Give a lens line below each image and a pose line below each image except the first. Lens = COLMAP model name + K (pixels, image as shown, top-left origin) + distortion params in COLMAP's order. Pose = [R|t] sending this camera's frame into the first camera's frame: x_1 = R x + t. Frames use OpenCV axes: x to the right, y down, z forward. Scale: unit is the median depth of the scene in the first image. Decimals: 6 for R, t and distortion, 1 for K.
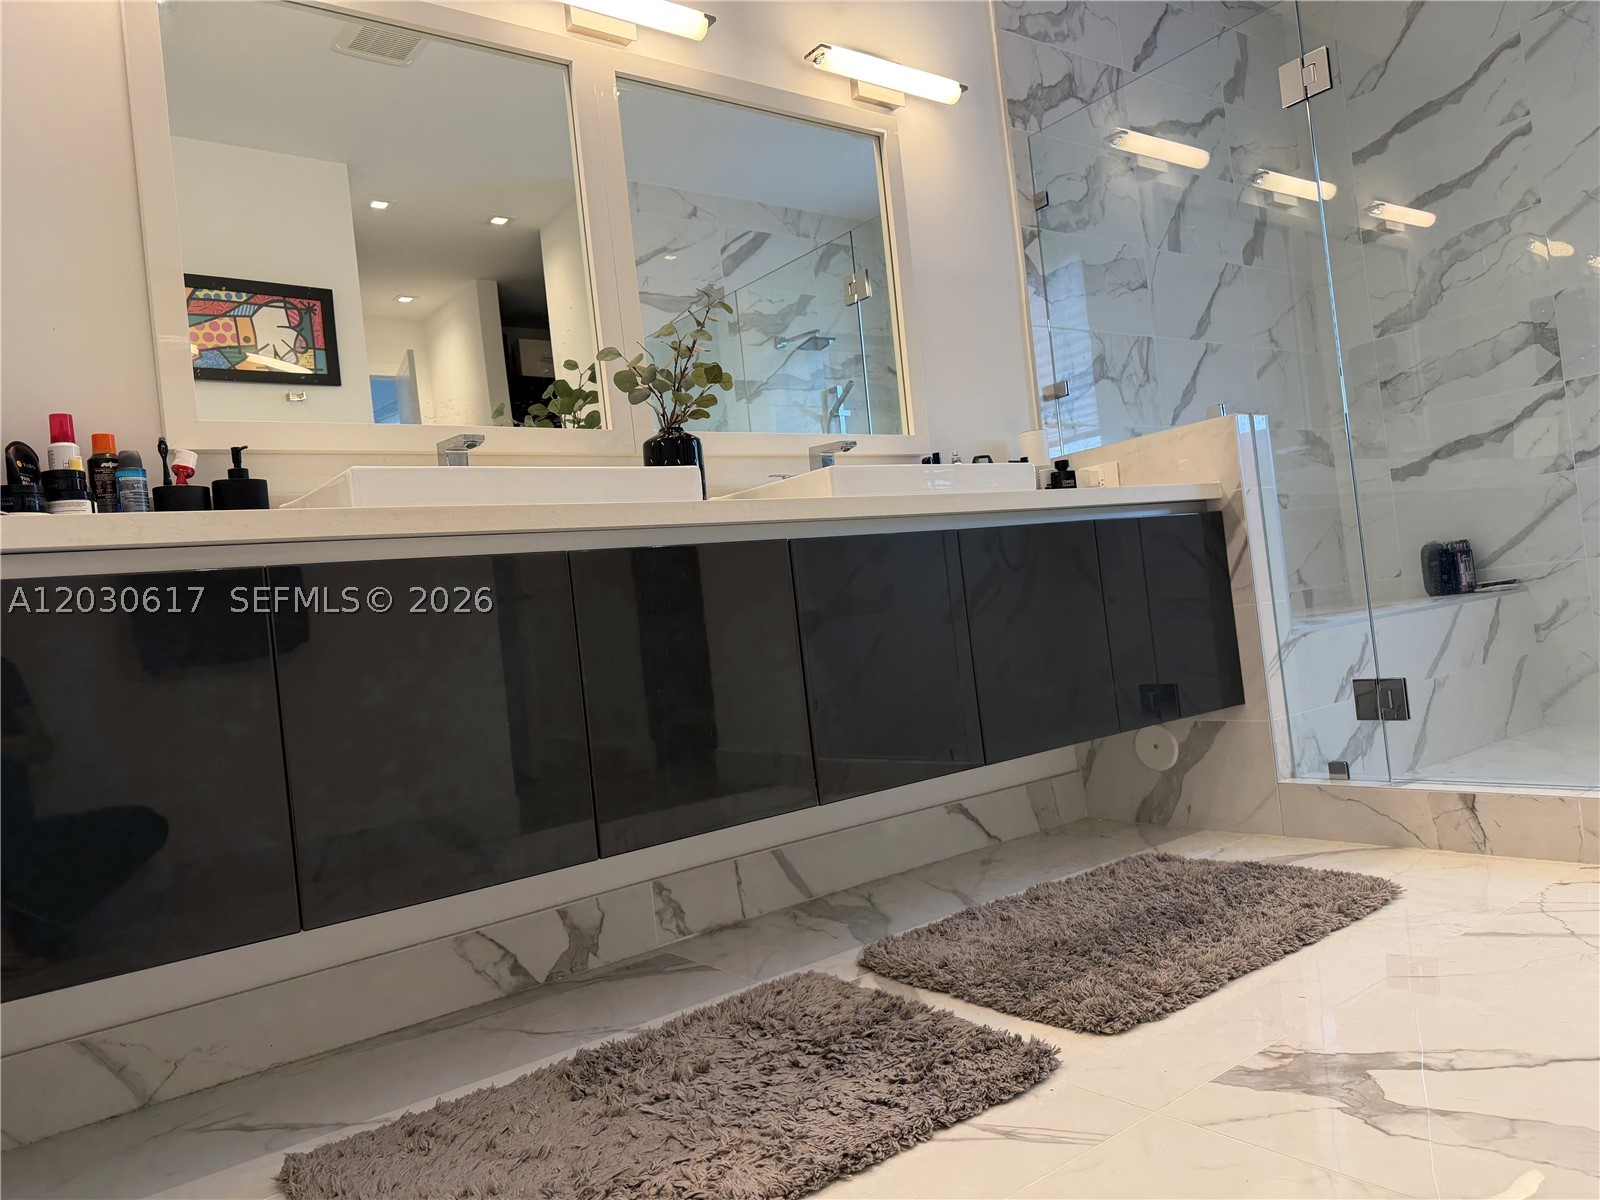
lens RADIAL K [[1119.4, 0, 797.4], [0, 1119.4, 597.8], [0, 0, 1]] dist [0.004267, -0.006714]
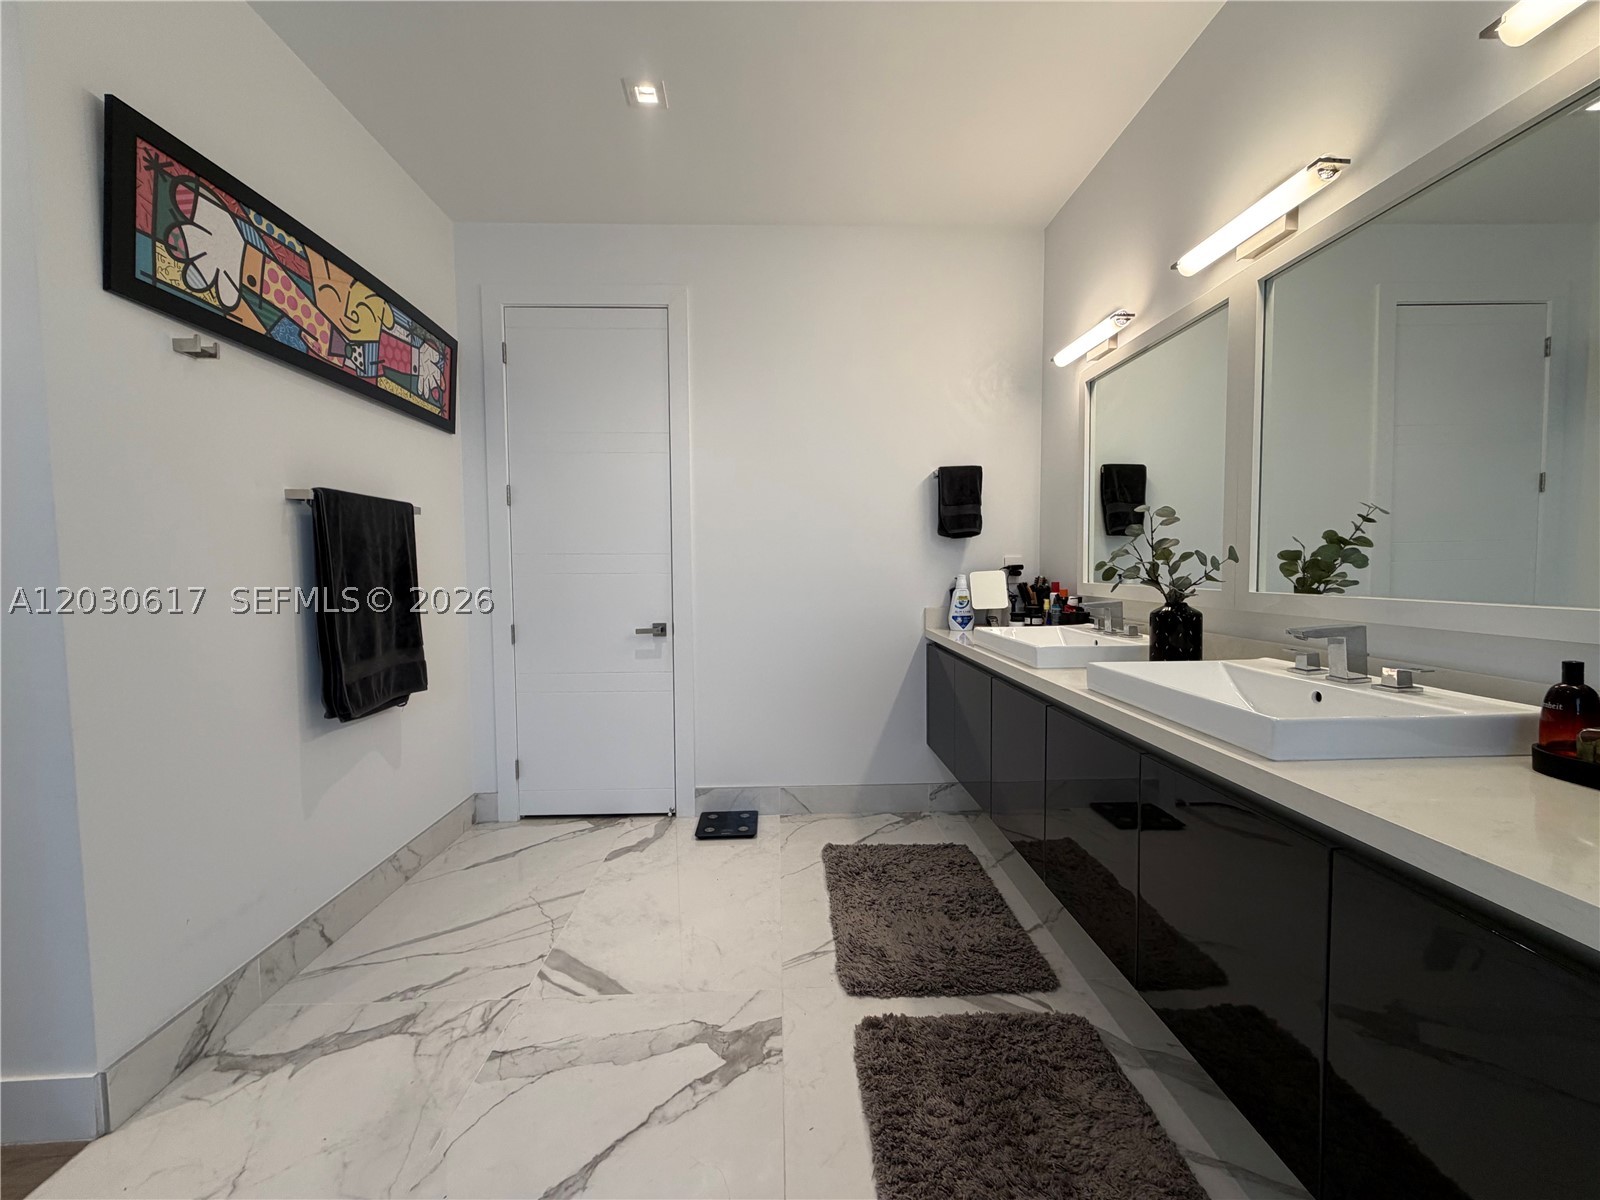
lens RADIAL K [[643.9, 0, 798.3], [0, 643.9, 599.7], [0, 0, 1]] dist [0.000251, 0.000018]
pose [[-0.567043, 0.148806, -0.810135, 0.594603], [0.080649, 0.988850, 0.125184, -0.226855], [0.819731, 0.005649, -0.572722, 0.851381]]
